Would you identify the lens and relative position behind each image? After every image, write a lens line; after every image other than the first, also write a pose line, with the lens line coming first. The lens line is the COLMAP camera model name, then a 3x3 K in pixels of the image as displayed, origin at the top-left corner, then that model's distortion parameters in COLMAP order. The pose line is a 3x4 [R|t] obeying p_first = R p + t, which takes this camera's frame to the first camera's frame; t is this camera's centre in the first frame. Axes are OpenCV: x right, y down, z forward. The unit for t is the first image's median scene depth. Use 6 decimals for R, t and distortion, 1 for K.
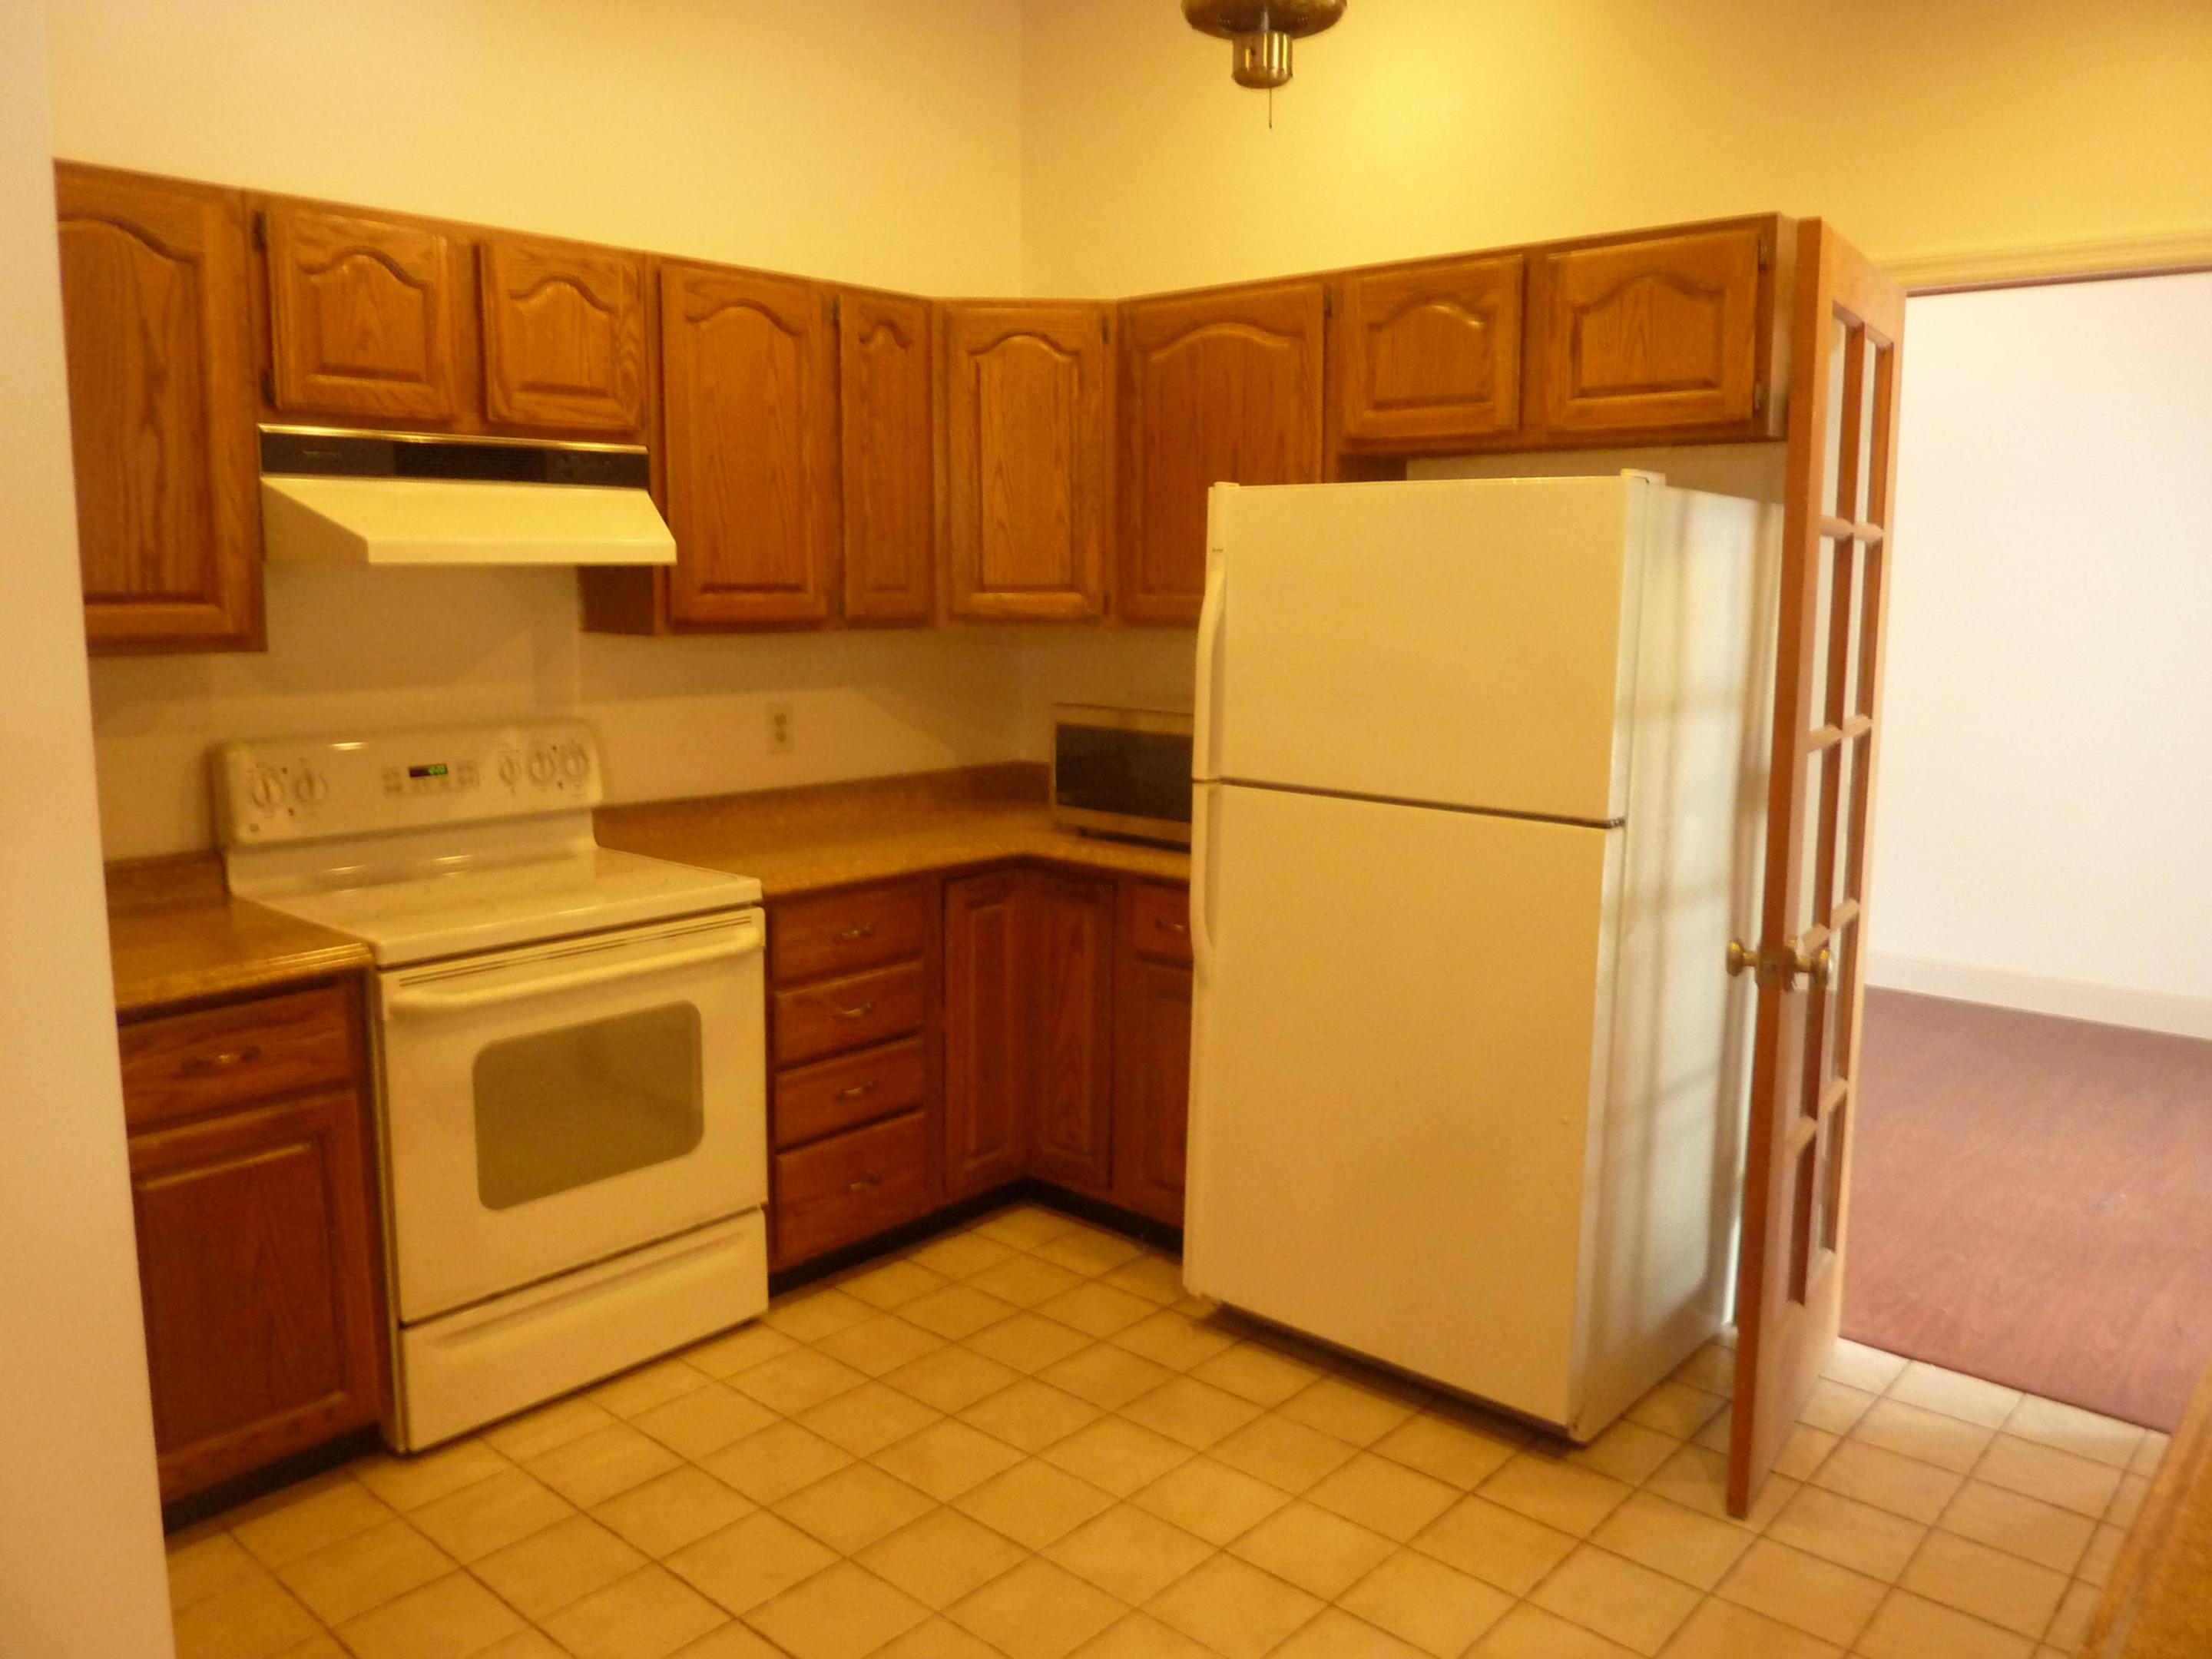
lens RADIAL K [[1643.3, 0, 1100.0], [0, 1643.3, 824.3], [0, 0, 1]] dist [-0.030656, -0.017202]
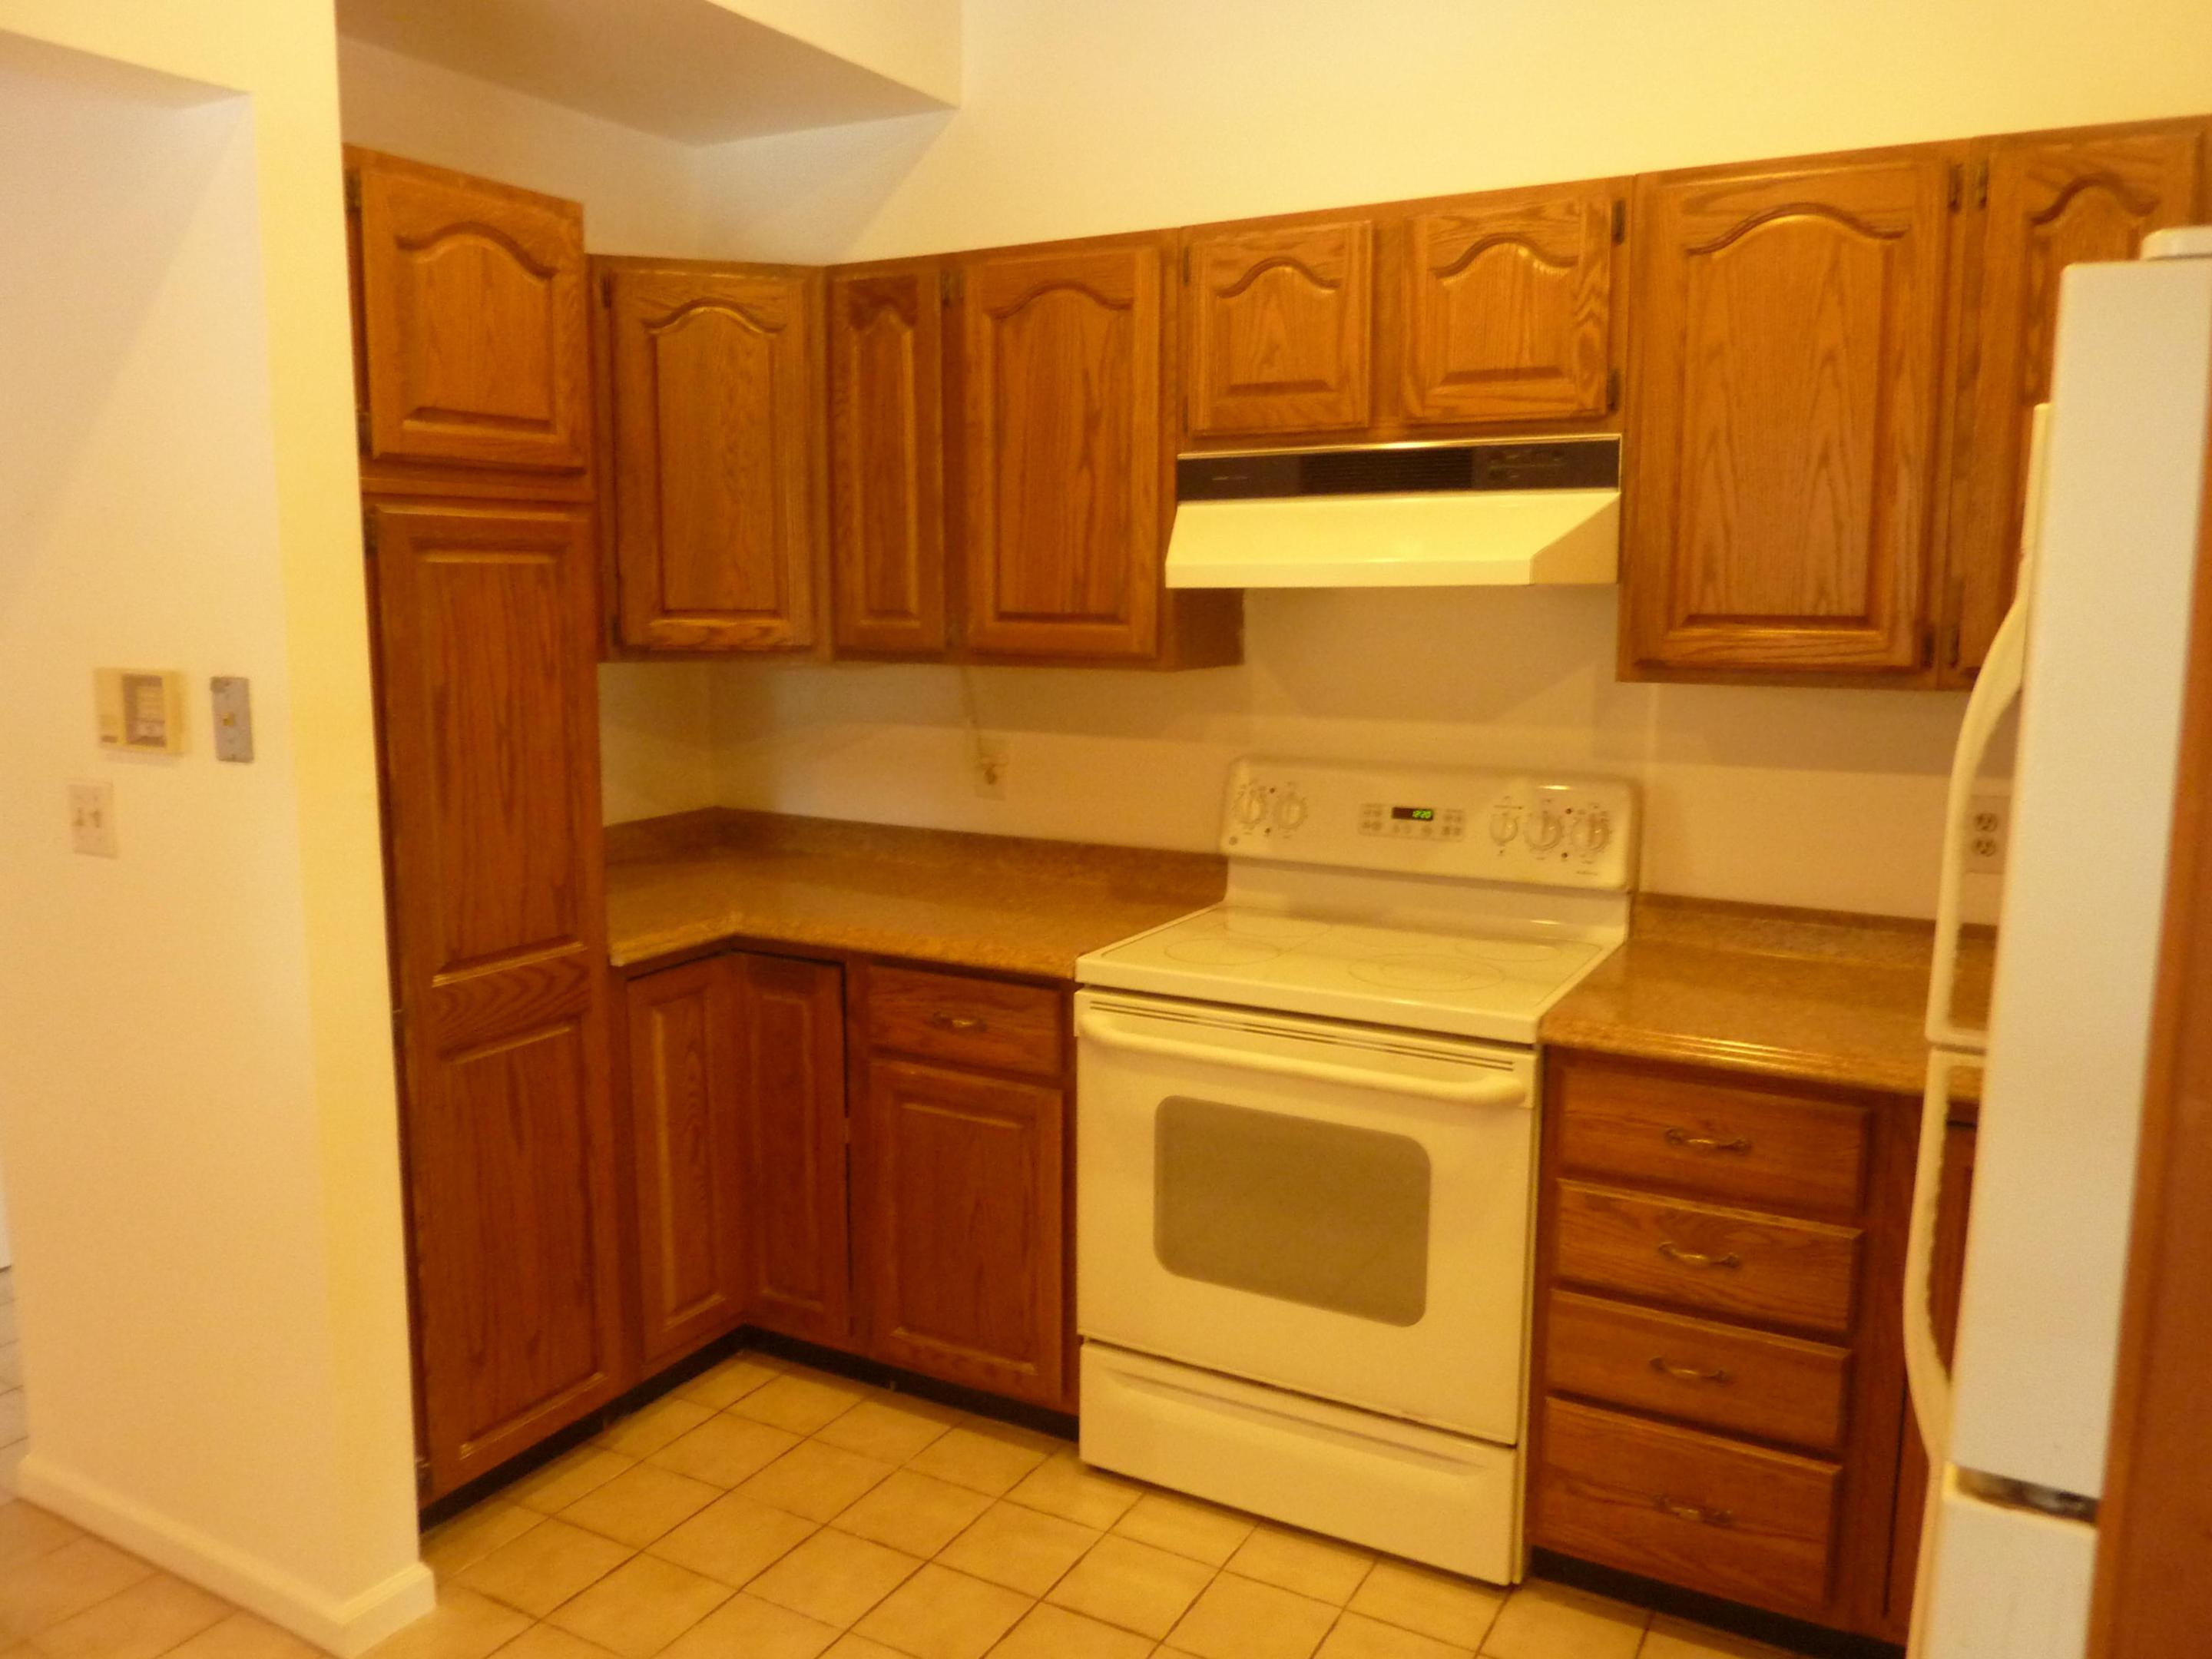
lens RADIAL K [[1643.3, 0, 1098.3], [0, 1643.3, 825.0], [0, 0, 1]] dist [-0.030656, -0.017202]
pose [[0.208940, 0.136018, -0.968423, 0.459027], [-0.147320, 0.983357, 0.106331, -0.102100], [0.966768, 0.120452, 0.225501, 0.652982]]
